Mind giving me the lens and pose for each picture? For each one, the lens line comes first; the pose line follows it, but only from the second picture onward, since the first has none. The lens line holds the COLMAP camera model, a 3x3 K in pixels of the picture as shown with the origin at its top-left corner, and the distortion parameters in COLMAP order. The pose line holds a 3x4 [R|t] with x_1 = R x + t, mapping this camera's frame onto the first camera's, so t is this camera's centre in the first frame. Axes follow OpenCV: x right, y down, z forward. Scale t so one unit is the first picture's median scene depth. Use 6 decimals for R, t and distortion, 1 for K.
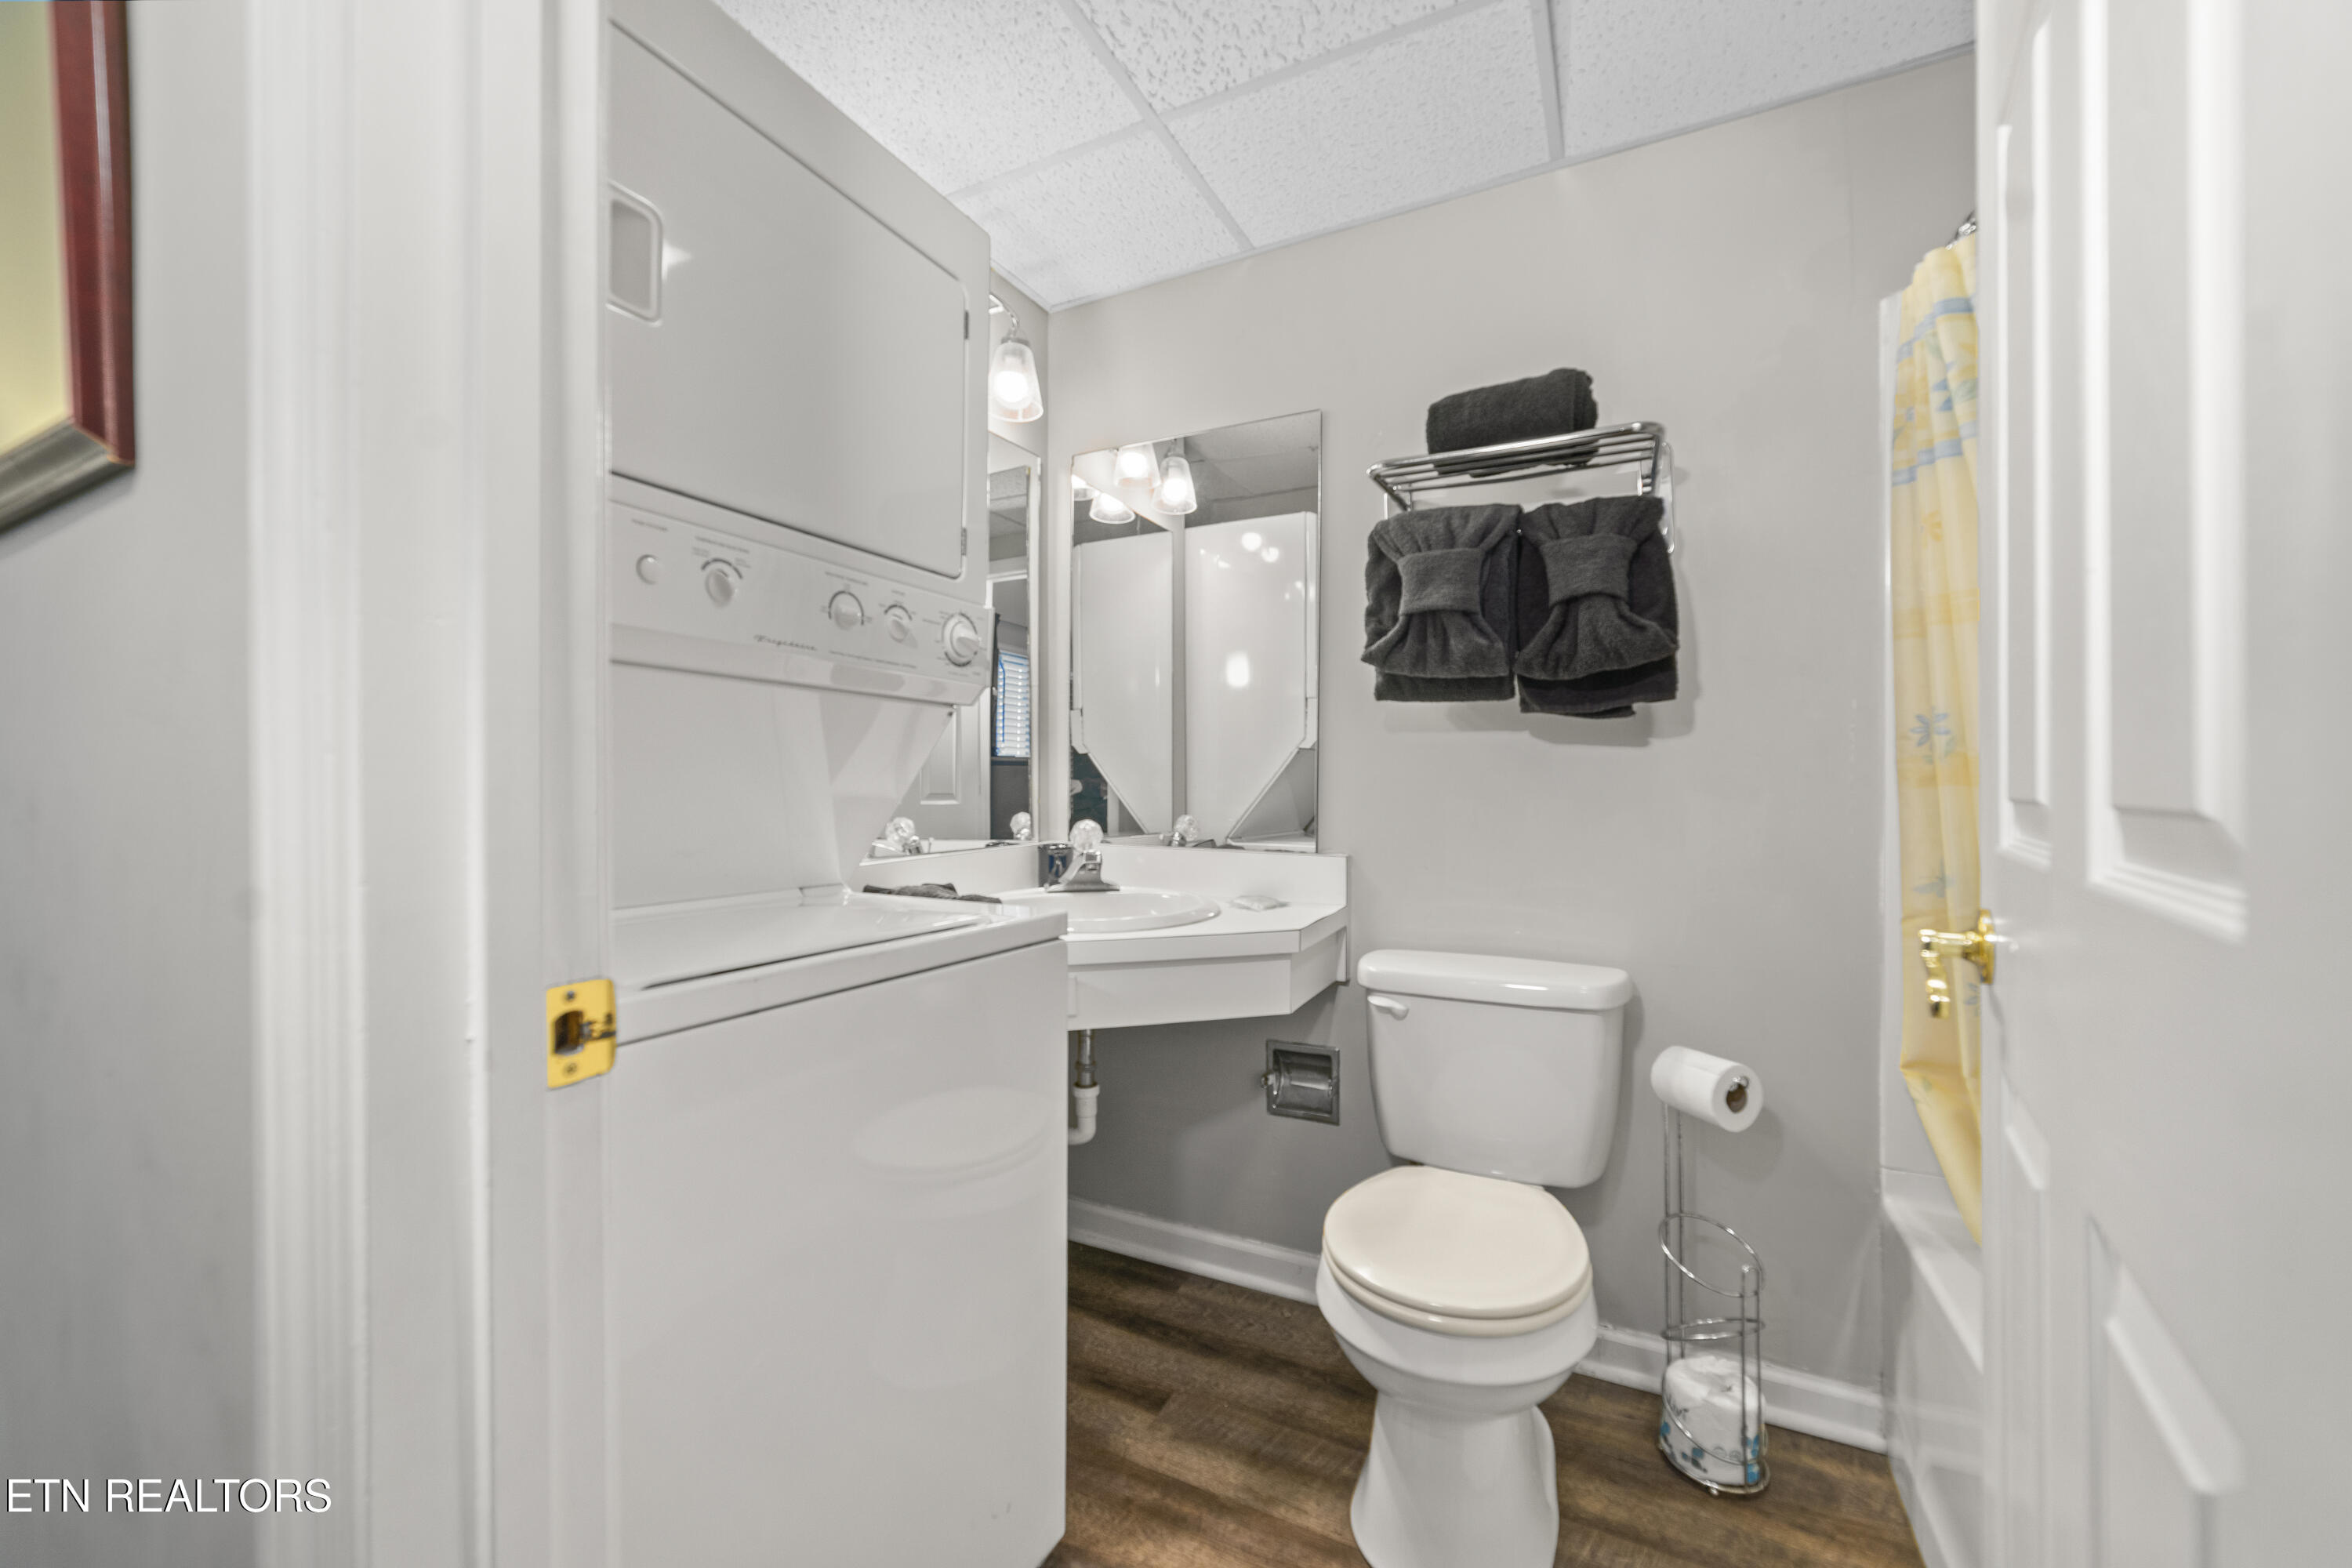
lens RADIAL K [[906.5, 0, 1182.0], [0, 906.5, 773.4], [0, 0, 1]] dist [-0.015570, 0.006598]
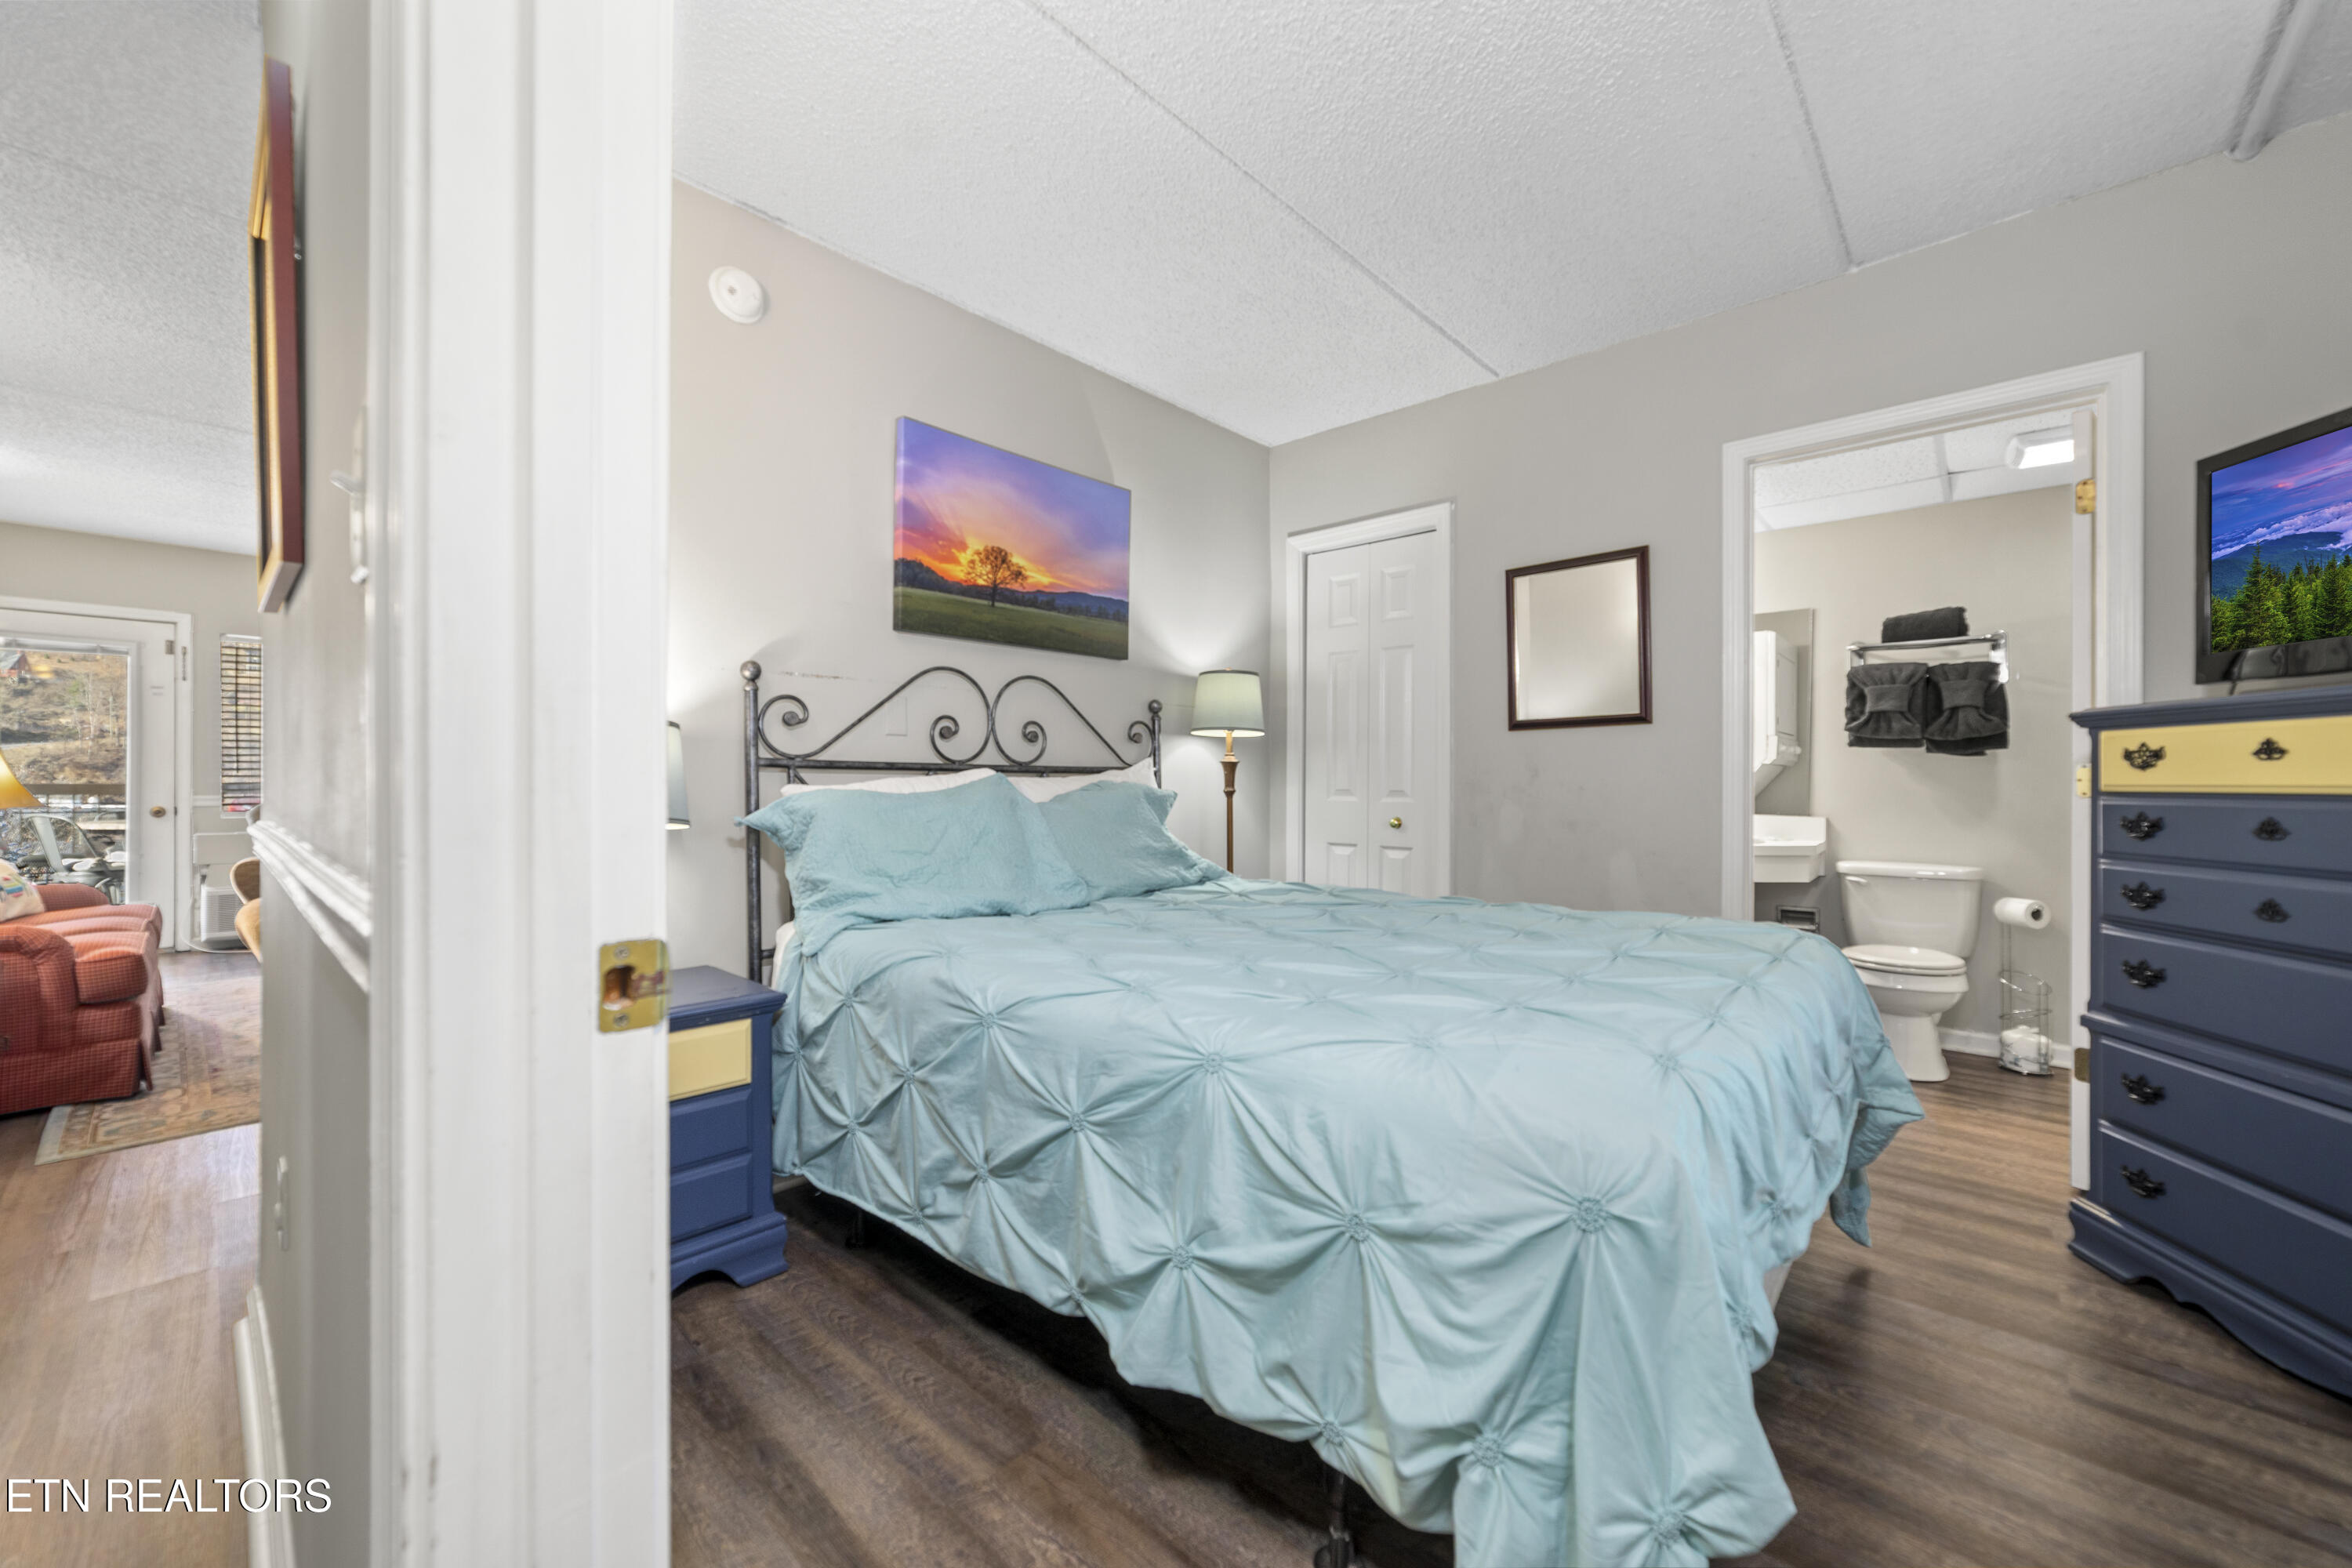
lens RADIAL K [[906.5, 0, 1180.8], [0, 906.5, 778.3], [0, 0, 1]] dist [-0.015570, 0.006598]
pose [[0.956737, 0.003242, -0.290938, -0.796626], [-0.002613, 0.999993, 0.002549, -0.005628], [0.290944, -0.001678, 0.956739, -1.785451]]
